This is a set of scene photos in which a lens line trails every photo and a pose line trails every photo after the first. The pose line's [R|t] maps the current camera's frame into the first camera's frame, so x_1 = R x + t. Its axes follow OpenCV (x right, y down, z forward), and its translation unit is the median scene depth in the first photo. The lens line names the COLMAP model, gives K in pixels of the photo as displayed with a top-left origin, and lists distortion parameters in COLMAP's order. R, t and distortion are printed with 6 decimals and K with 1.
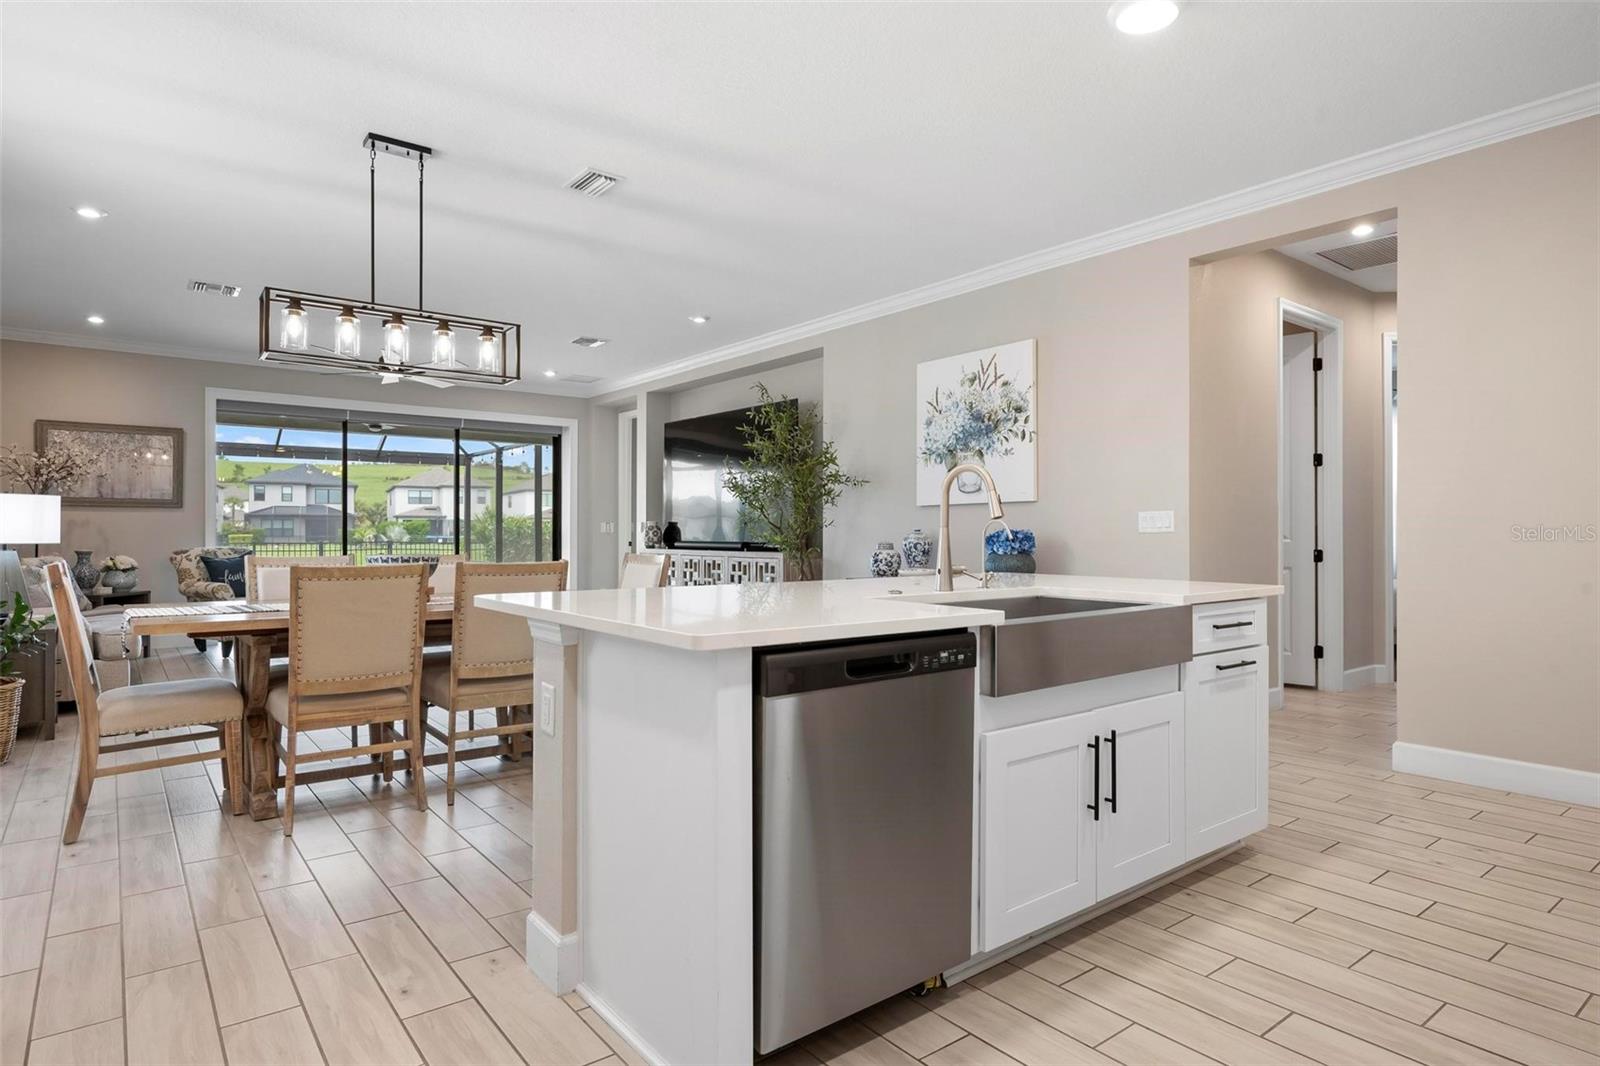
lens RADIAL K [[879.1, 0, 800.0], [0, 879.1, 533.0], [0, 0, 1]] dist [0.001684, 0.000358]
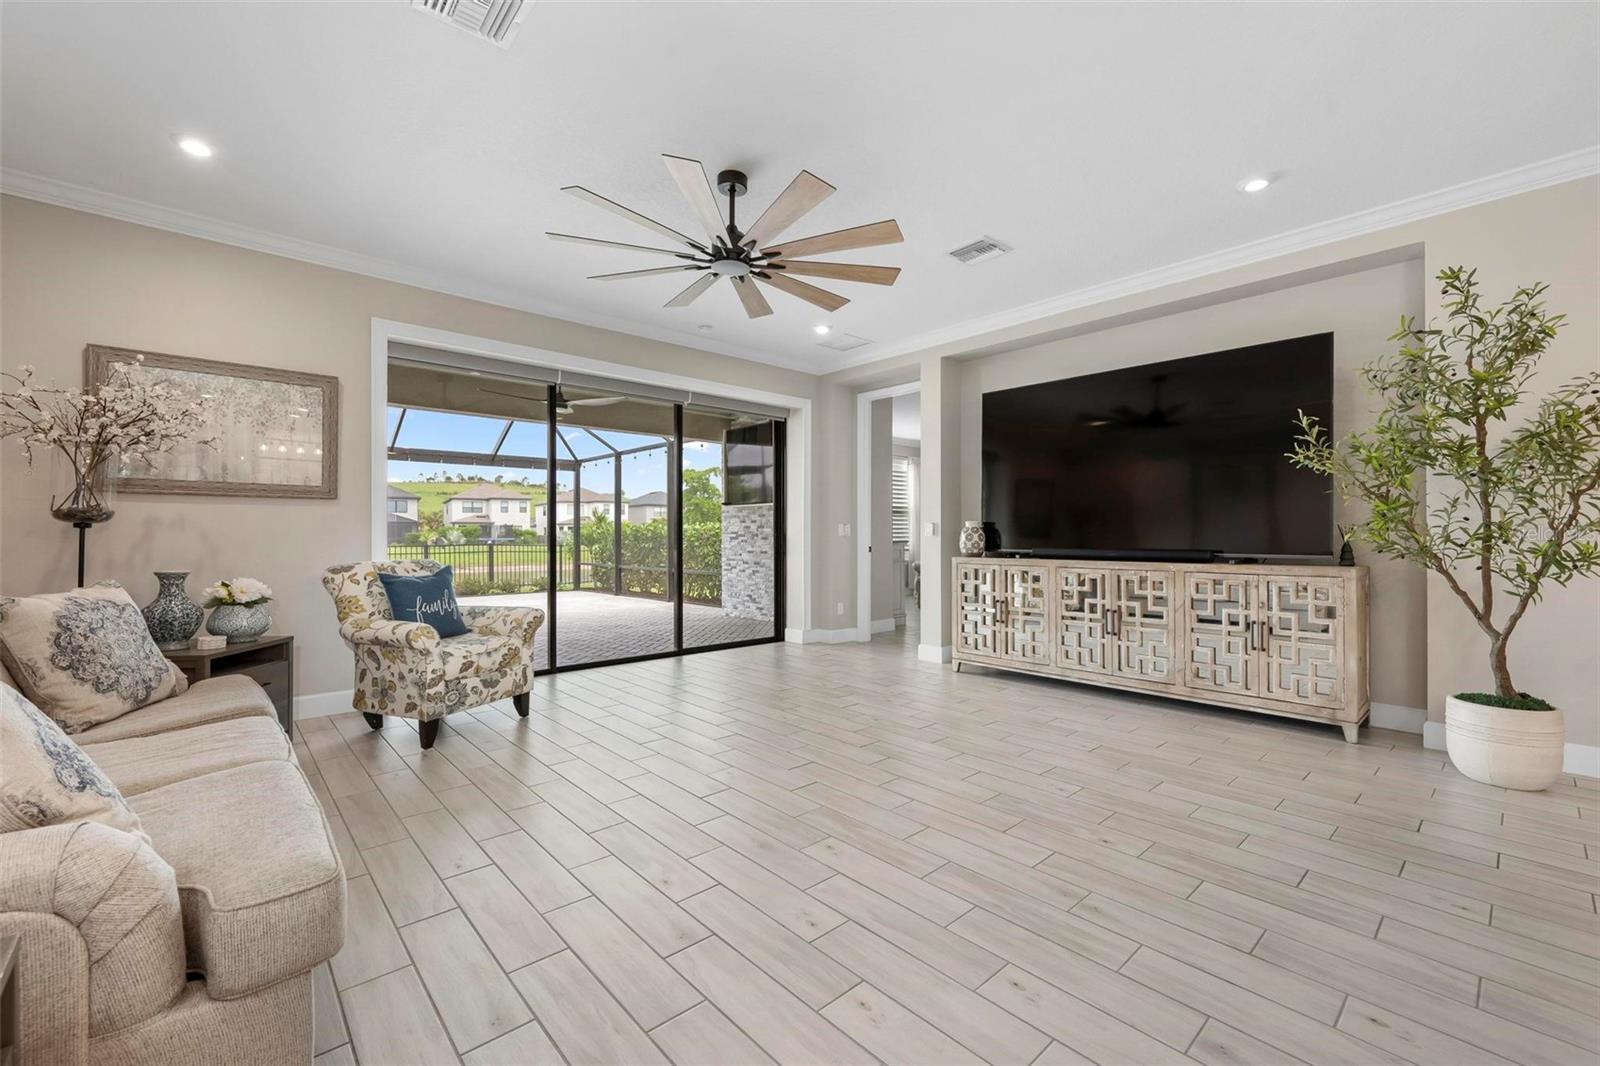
lens RADIAL K [[658.4, 0, 805.0], [0, 658.4, 533.6], [0, 0, 1]] dist [-0.001500, -0.000275]
pose [[0.997378, -0.001568, 0.072345, -0.388578], [0.001775, 0.999995, -0.002789, -0.001383], [-0.072340, 0.002910, 0.997376, 0.486093]]
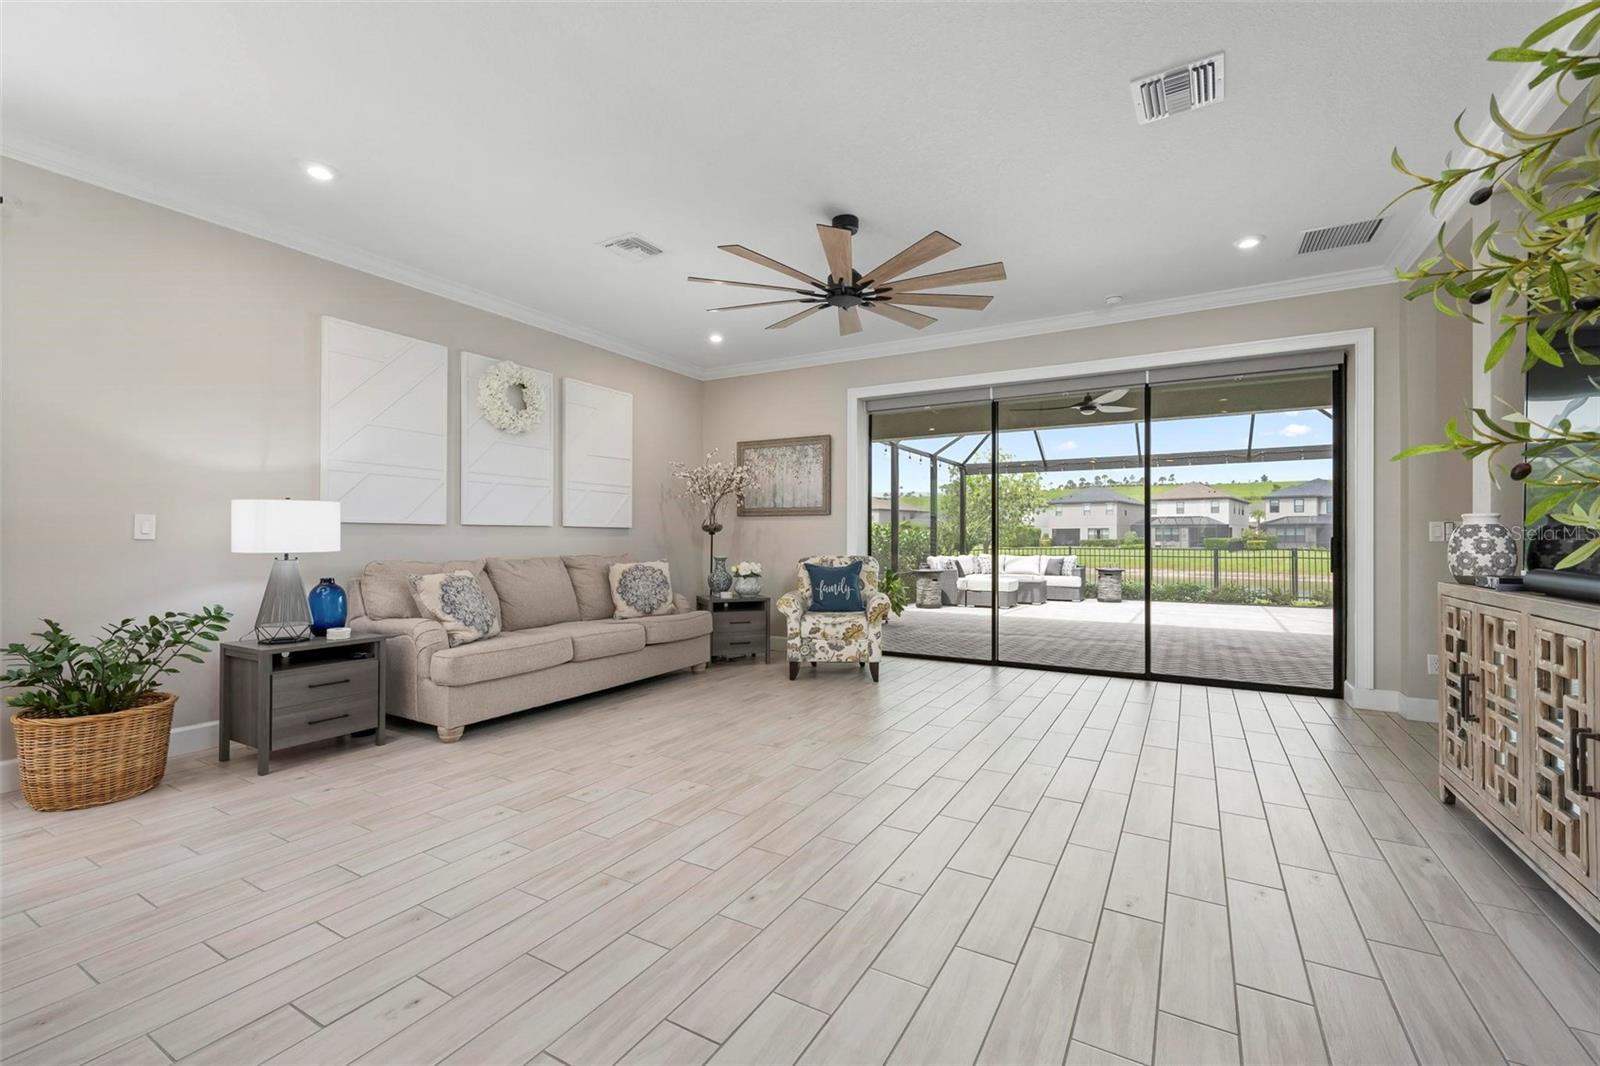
lens RADIAL K [[677.9, 0, 806.6], [0, 677.9, 534.3], [0, 0, 1]] dist [-0.001545, -0.000149]
pose [[0.377798, -0.004740, -0.925876, -0.006990], [-0.002094, 0.999980, -0.005974, -0.002212], [0.925886, 0.004196, 0.377780, 0.679435]]
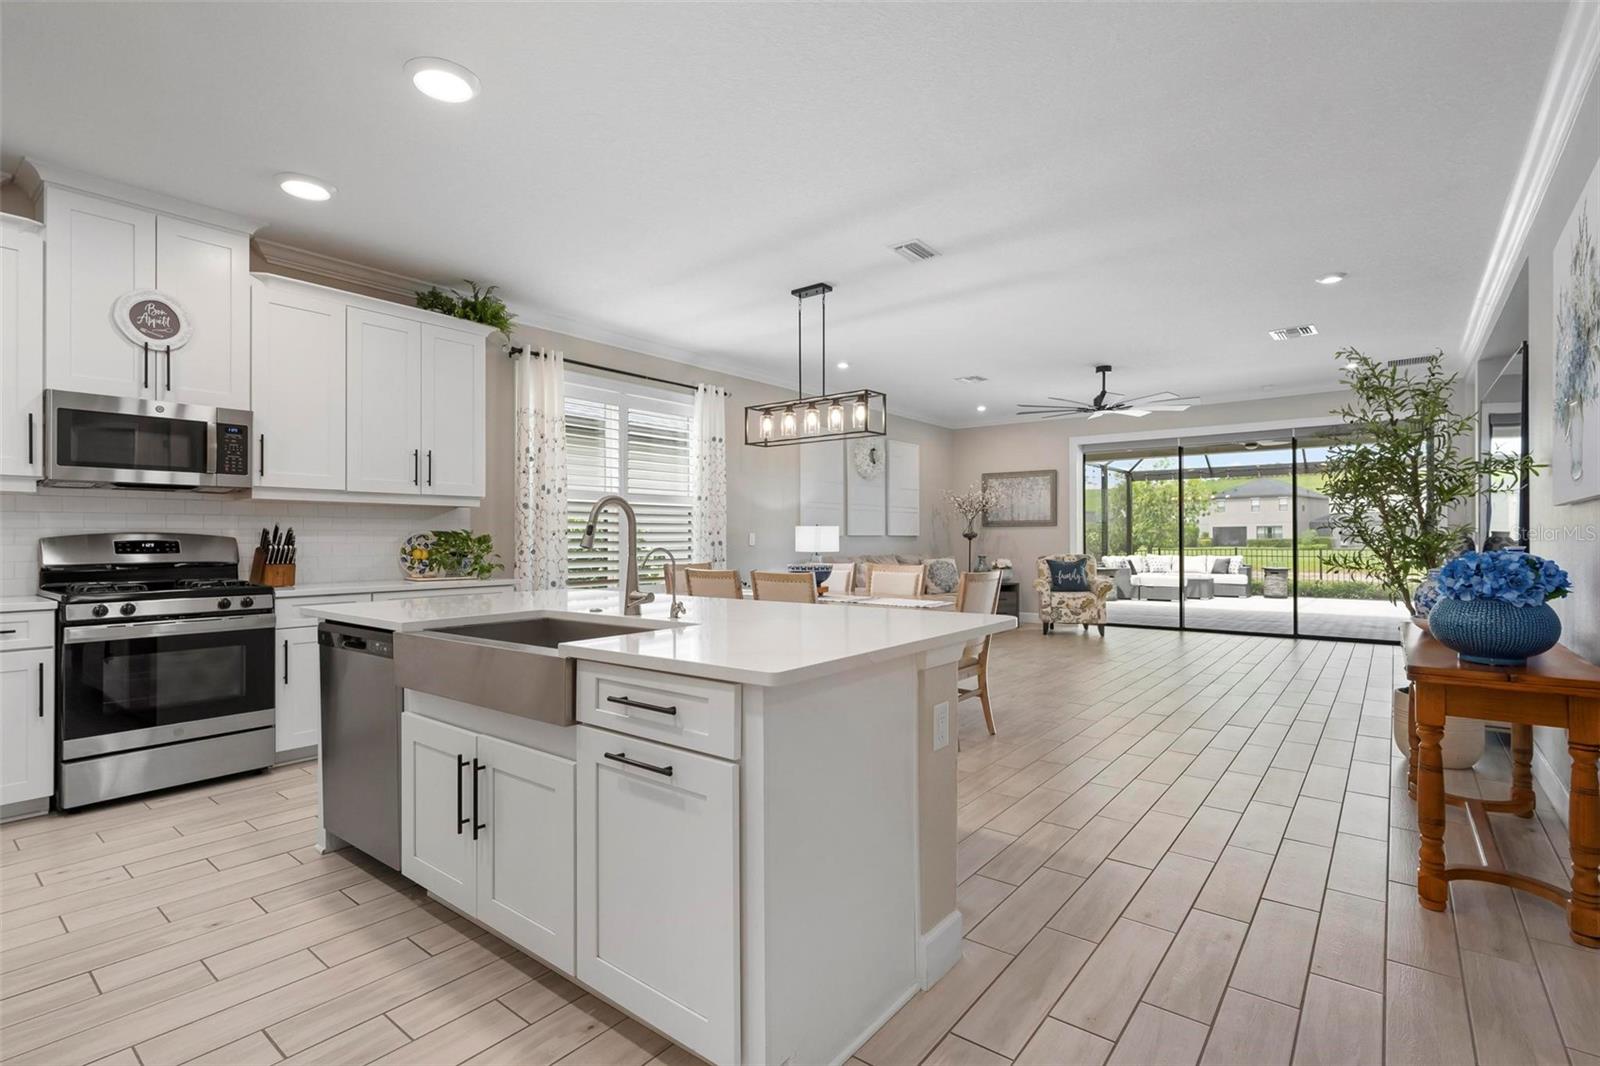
lens RADIAL K [[750.4, 0, 808.5], [0, 750.4, 533.9], [0, 0, 1]] dist [-0.000745, -0.000243]
pose [[0.239452, -0.007919, -0.970876, 0.361460], [0.003498, 0.999967, -0.007294, -0.008167], [0.970902, -0.001649, 0.239471, 0.324796]]
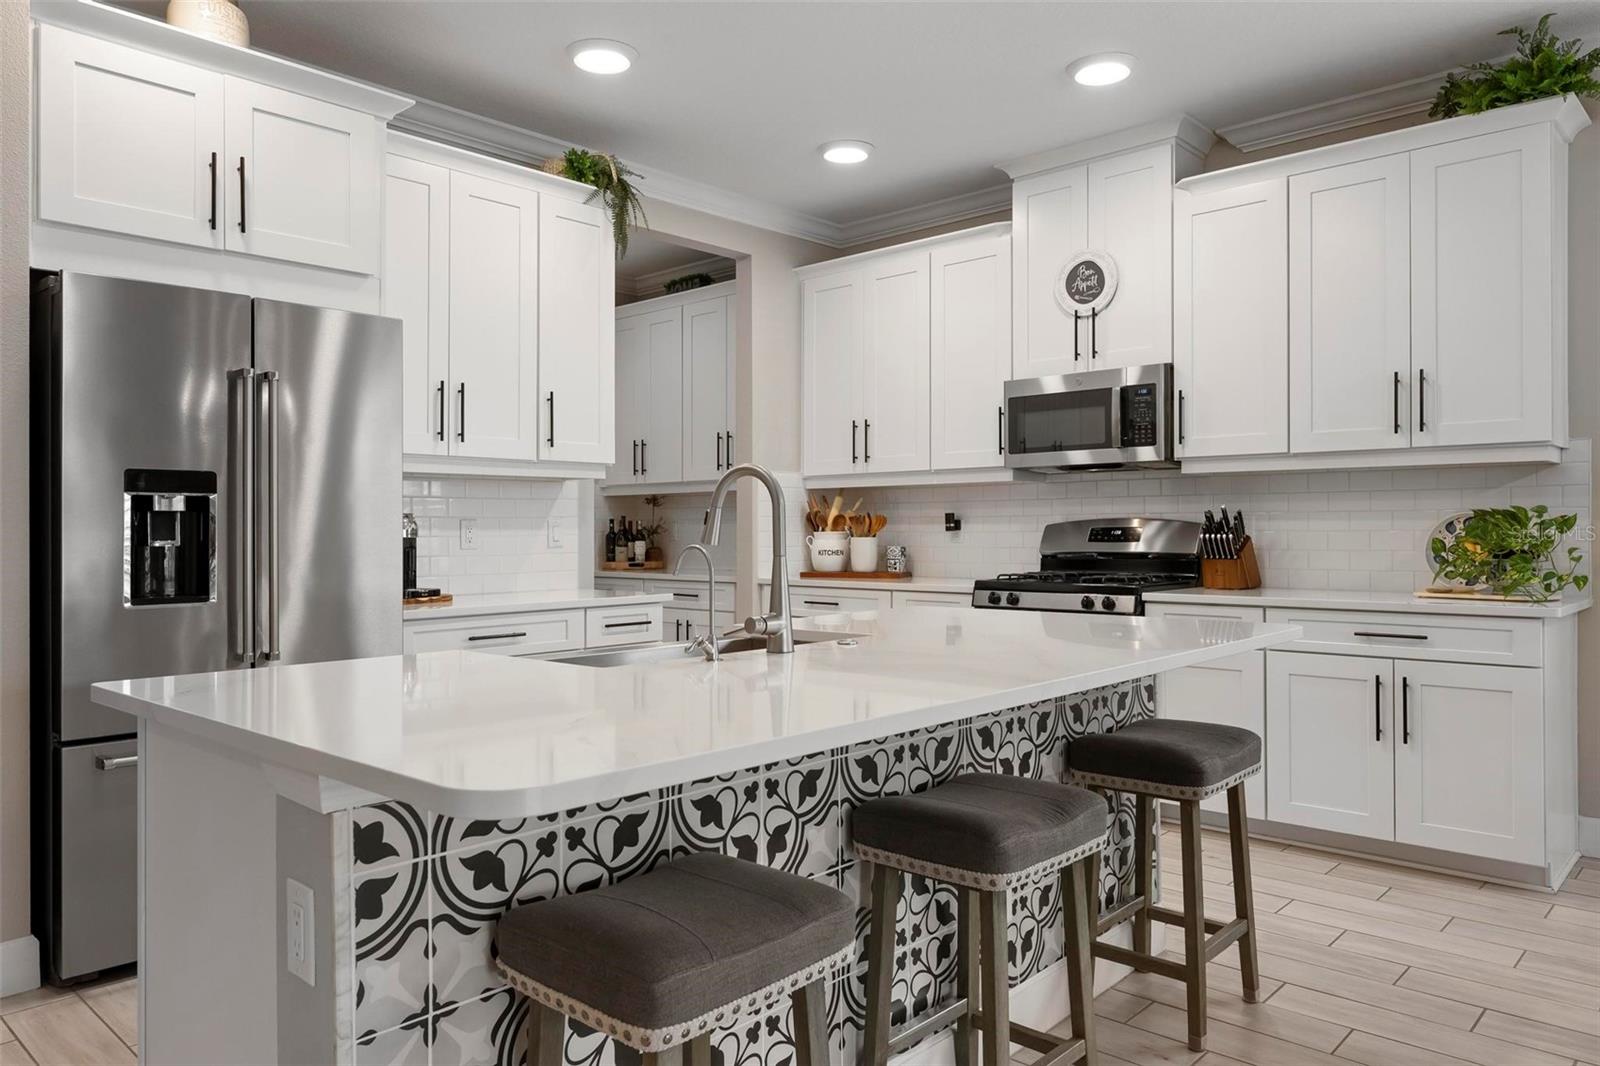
lens RADIAL K [[1092.6, 0, 801.8], [0, 1092.6, 525.4], [0, 0, 1]] dist [-0.003766, 0.000402]
pose [[-0.987077, 0.005697, -0.160143, 0.092421], [0.006124, 0.999979, -0.002174, -0.009580], [0.160128, -0.003126, -0.987091, 0.595843]]
